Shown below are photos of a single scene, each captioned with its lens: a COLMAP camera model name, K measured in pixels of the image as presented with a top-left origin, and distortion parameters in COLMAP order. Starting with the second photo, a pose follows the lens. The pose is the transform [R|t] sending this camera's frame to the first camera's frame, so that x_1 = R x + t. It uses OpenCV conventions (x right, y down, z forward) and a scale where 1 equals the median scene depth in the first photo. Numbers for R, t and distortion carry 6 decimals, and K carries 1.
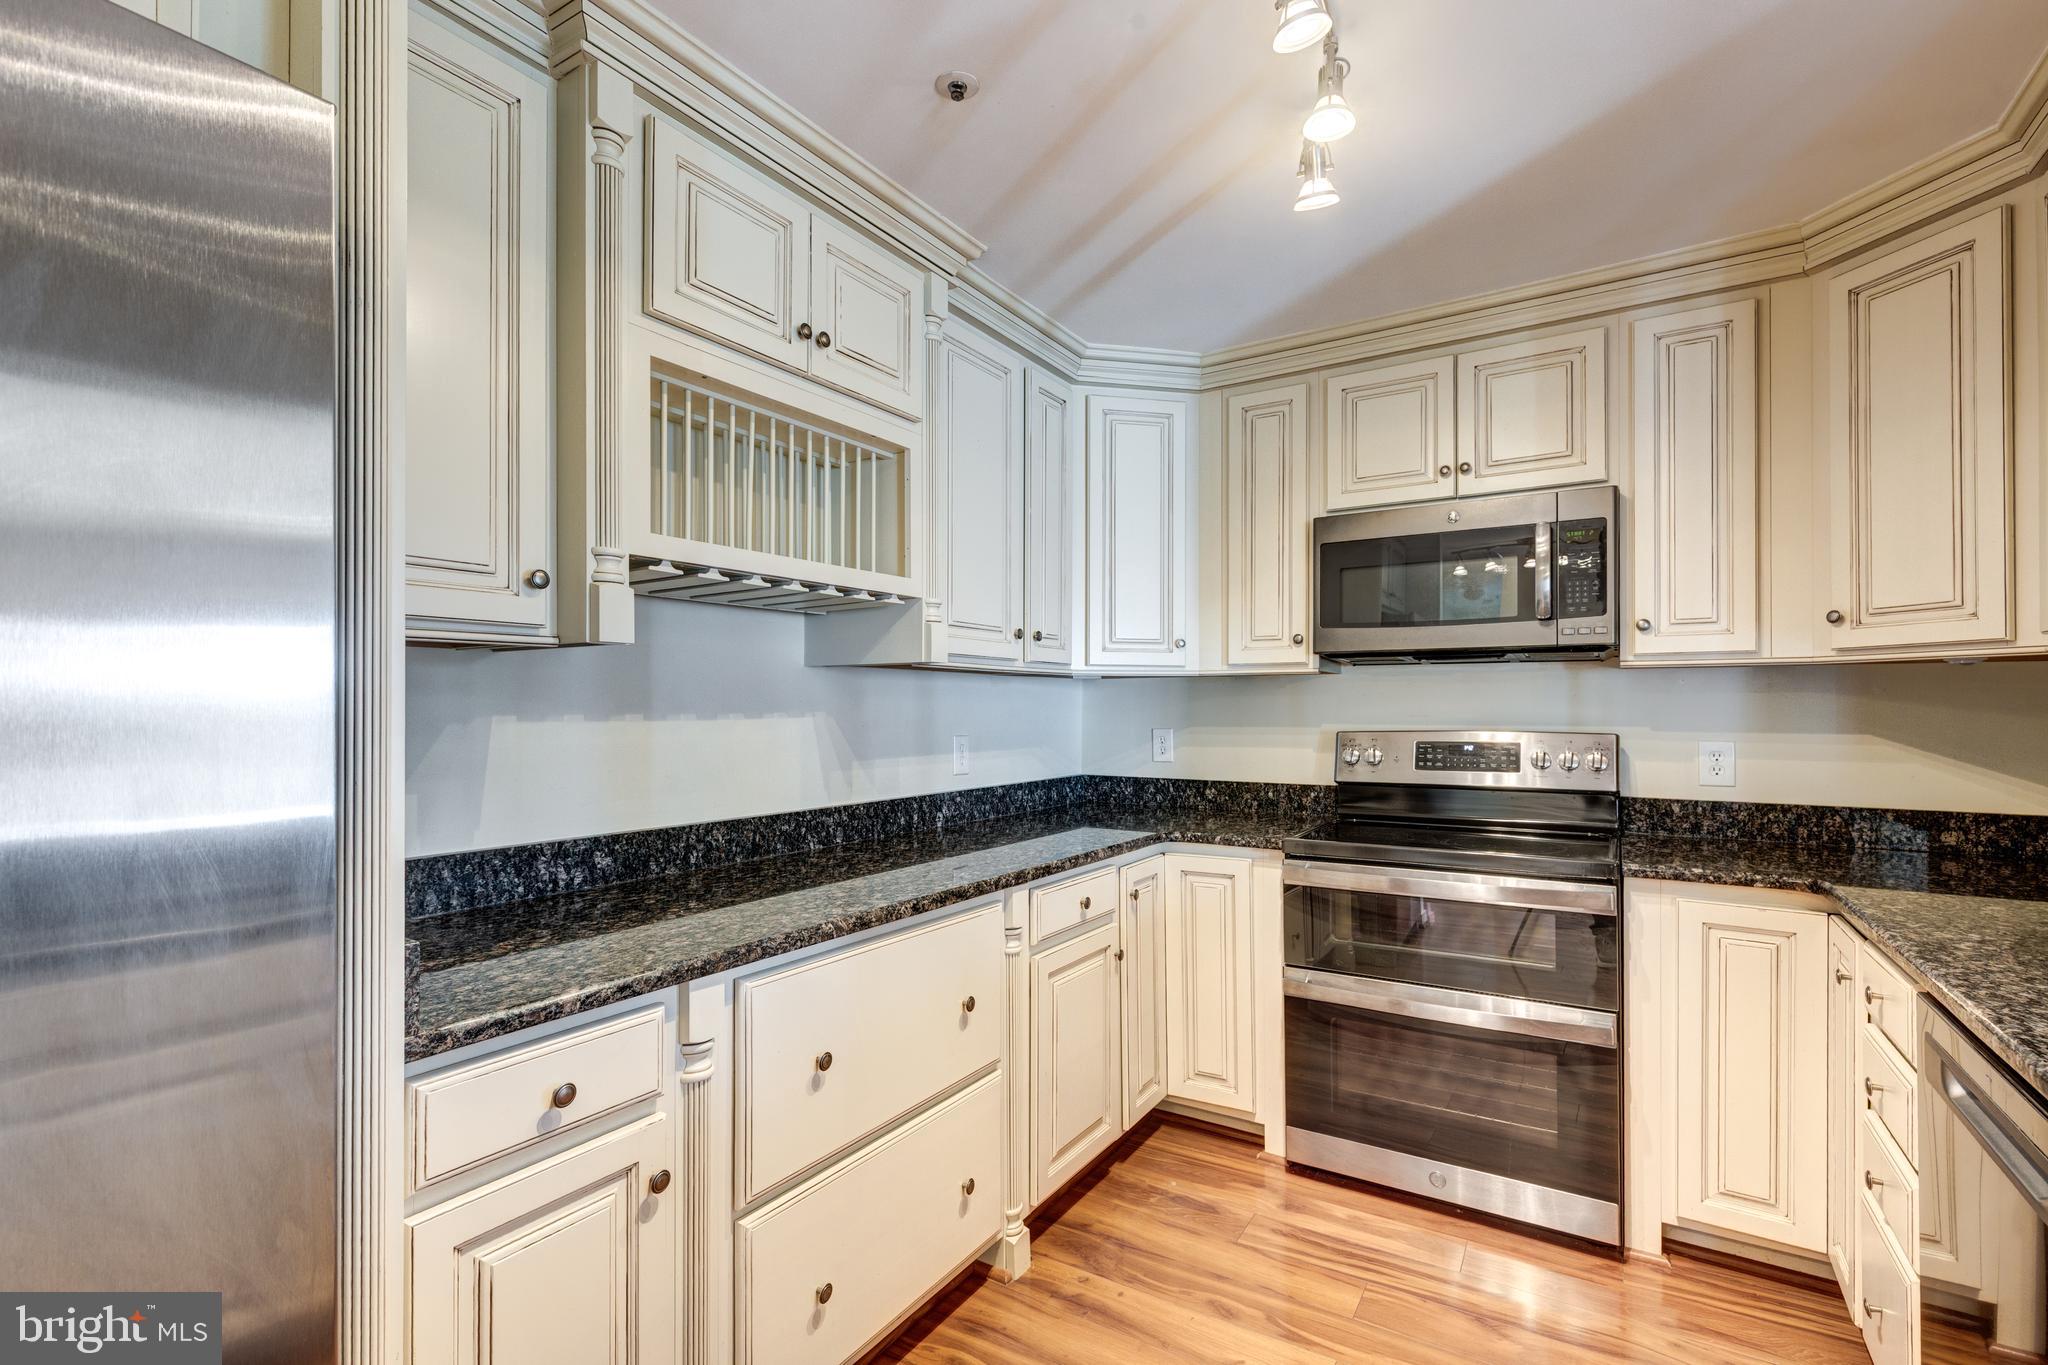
lens RADIAL K [[945.4, 0, 979.5], [0, 945.4, 700.1], [0, 0, 1]] dist [0.001156, -0.000636]
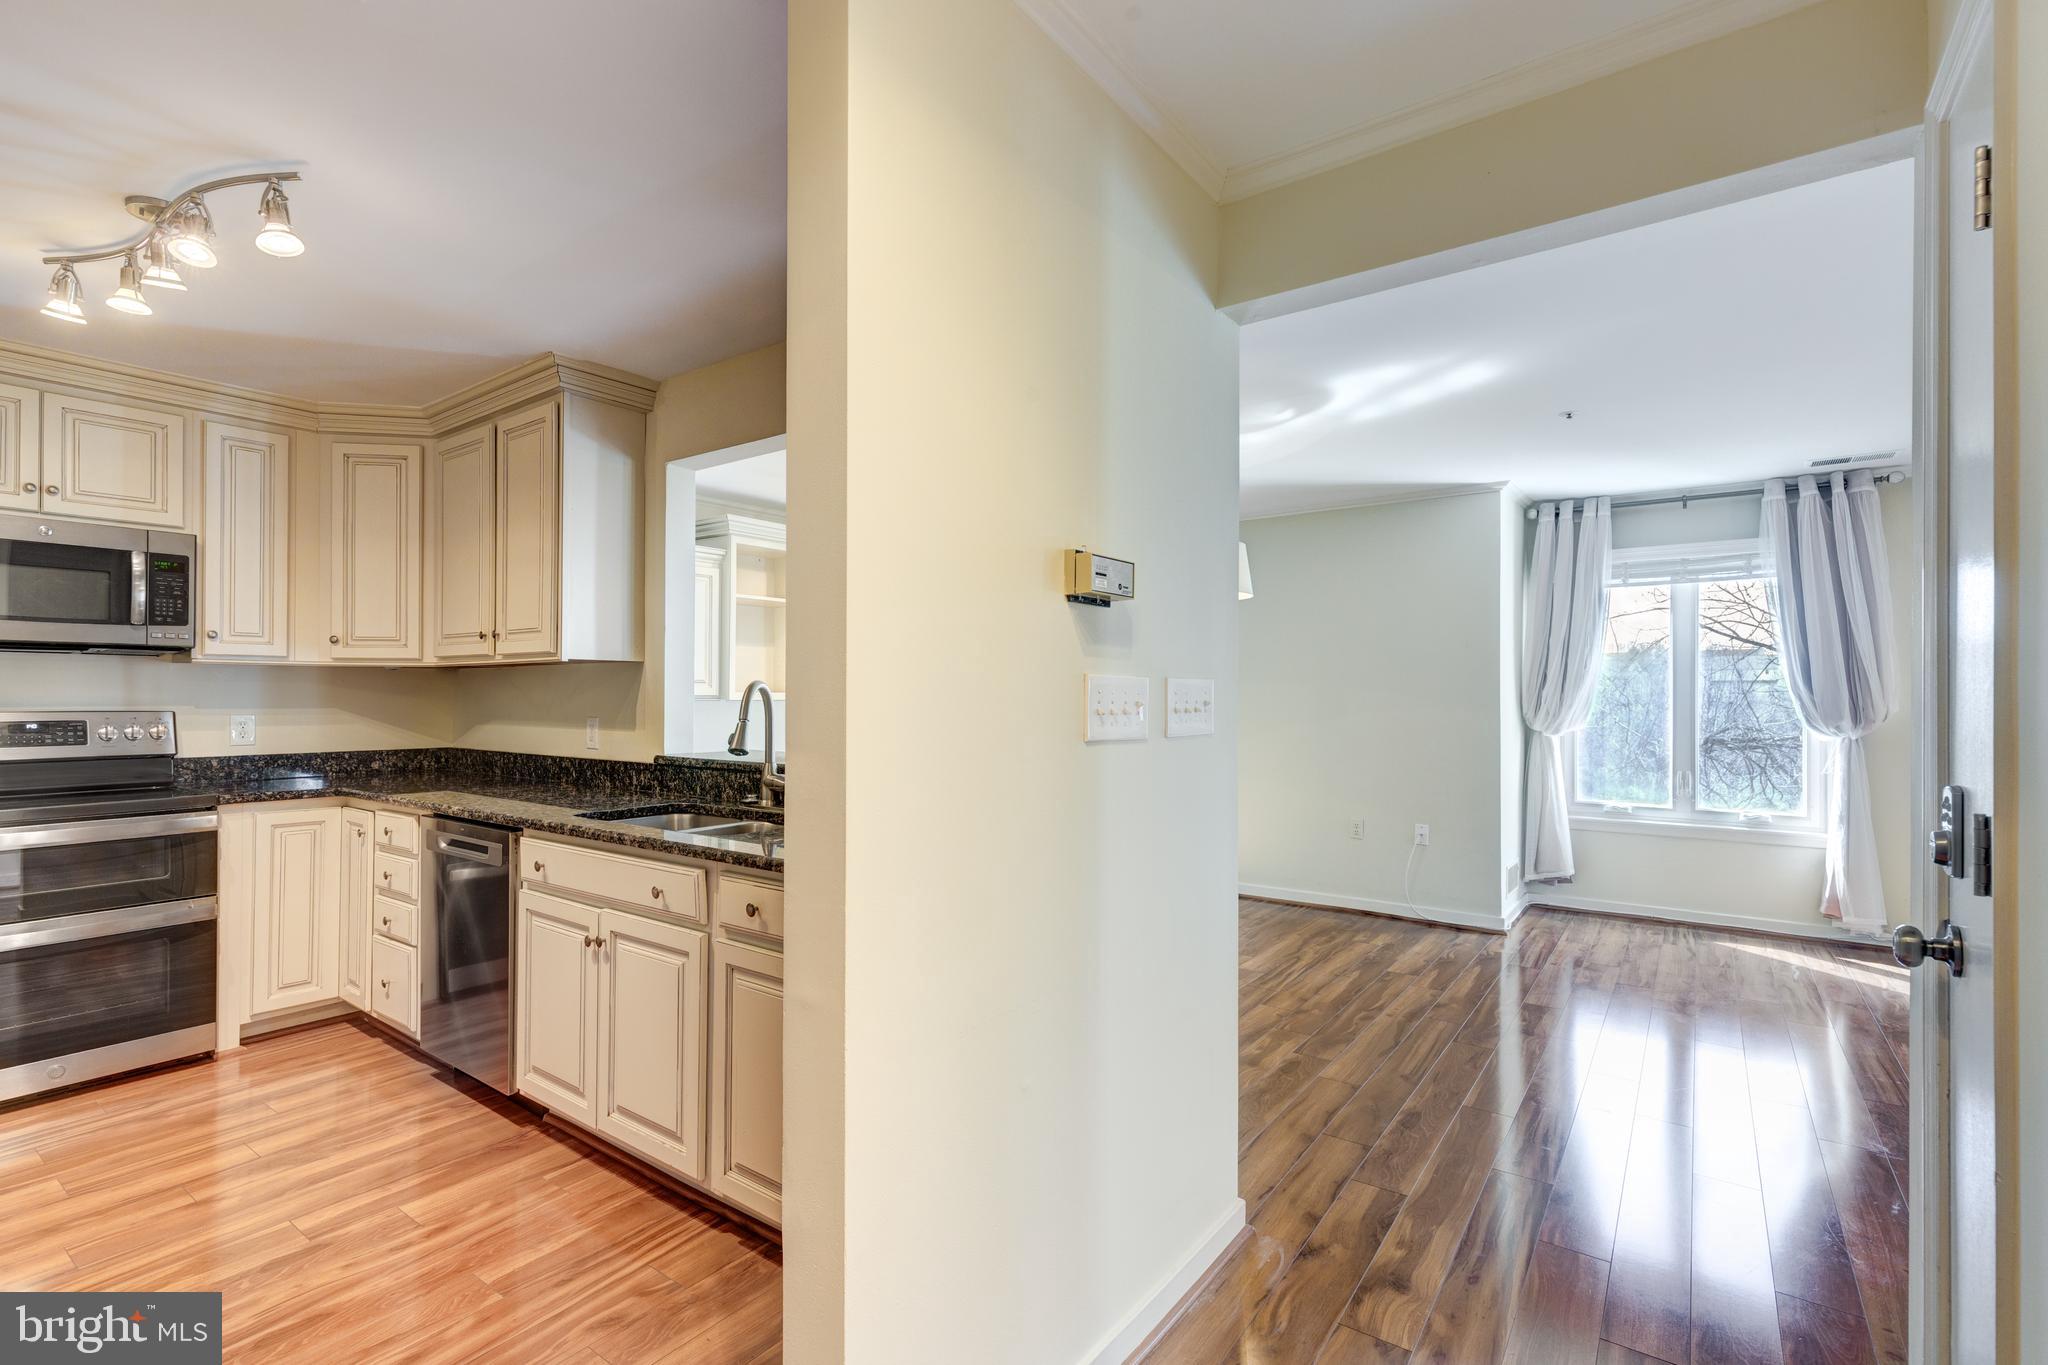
lens RADIAL K [[925.8, 0, 1015.7], [0, 925.8, 686.1], [0, 0, 1]] dist [0.003881, 0.000094]
pose [[0.069949, 0.009090, 0.997509, -0.586118], [-0.009458, 0.999920, -0.008448, -0.000549], [-0.997506, -0.008843, 0.070029, -0.303527]]
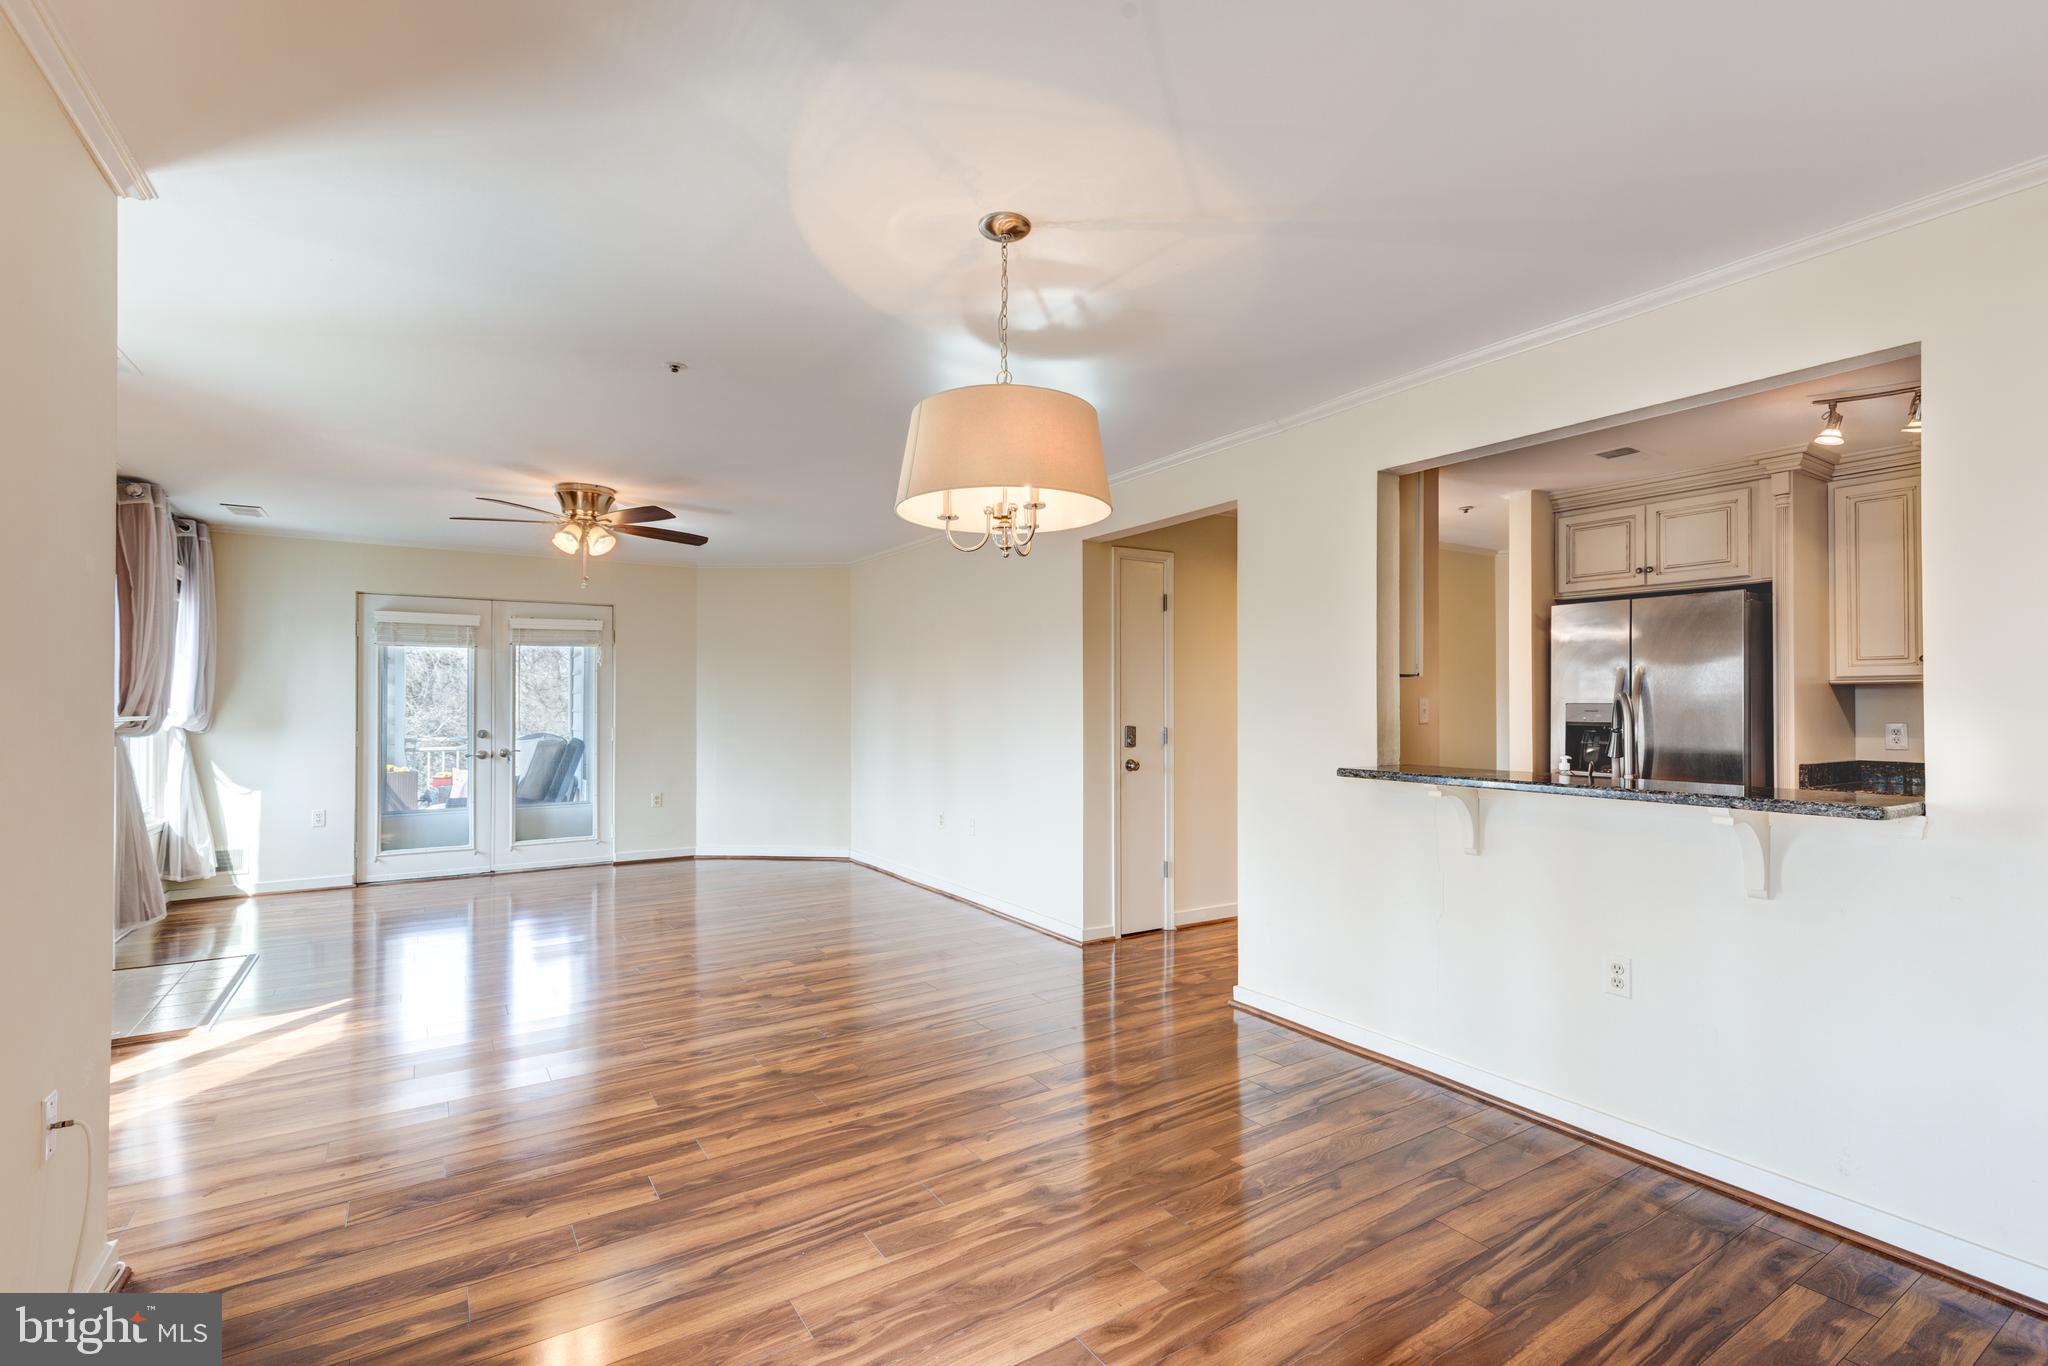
lens RADIAL K [[938.6, 0, 1011.9], [0, 938.6, 688.1], [0, 0, 1]] dist [0.004896, -0.000013]
pose [[-0.424178, -0.009884, -0.905525, 1.664987], [0.007046, 0.999874, -0.014214, 0.000468], [0.905551, -0.012410, -0.424055, -0.149467]]
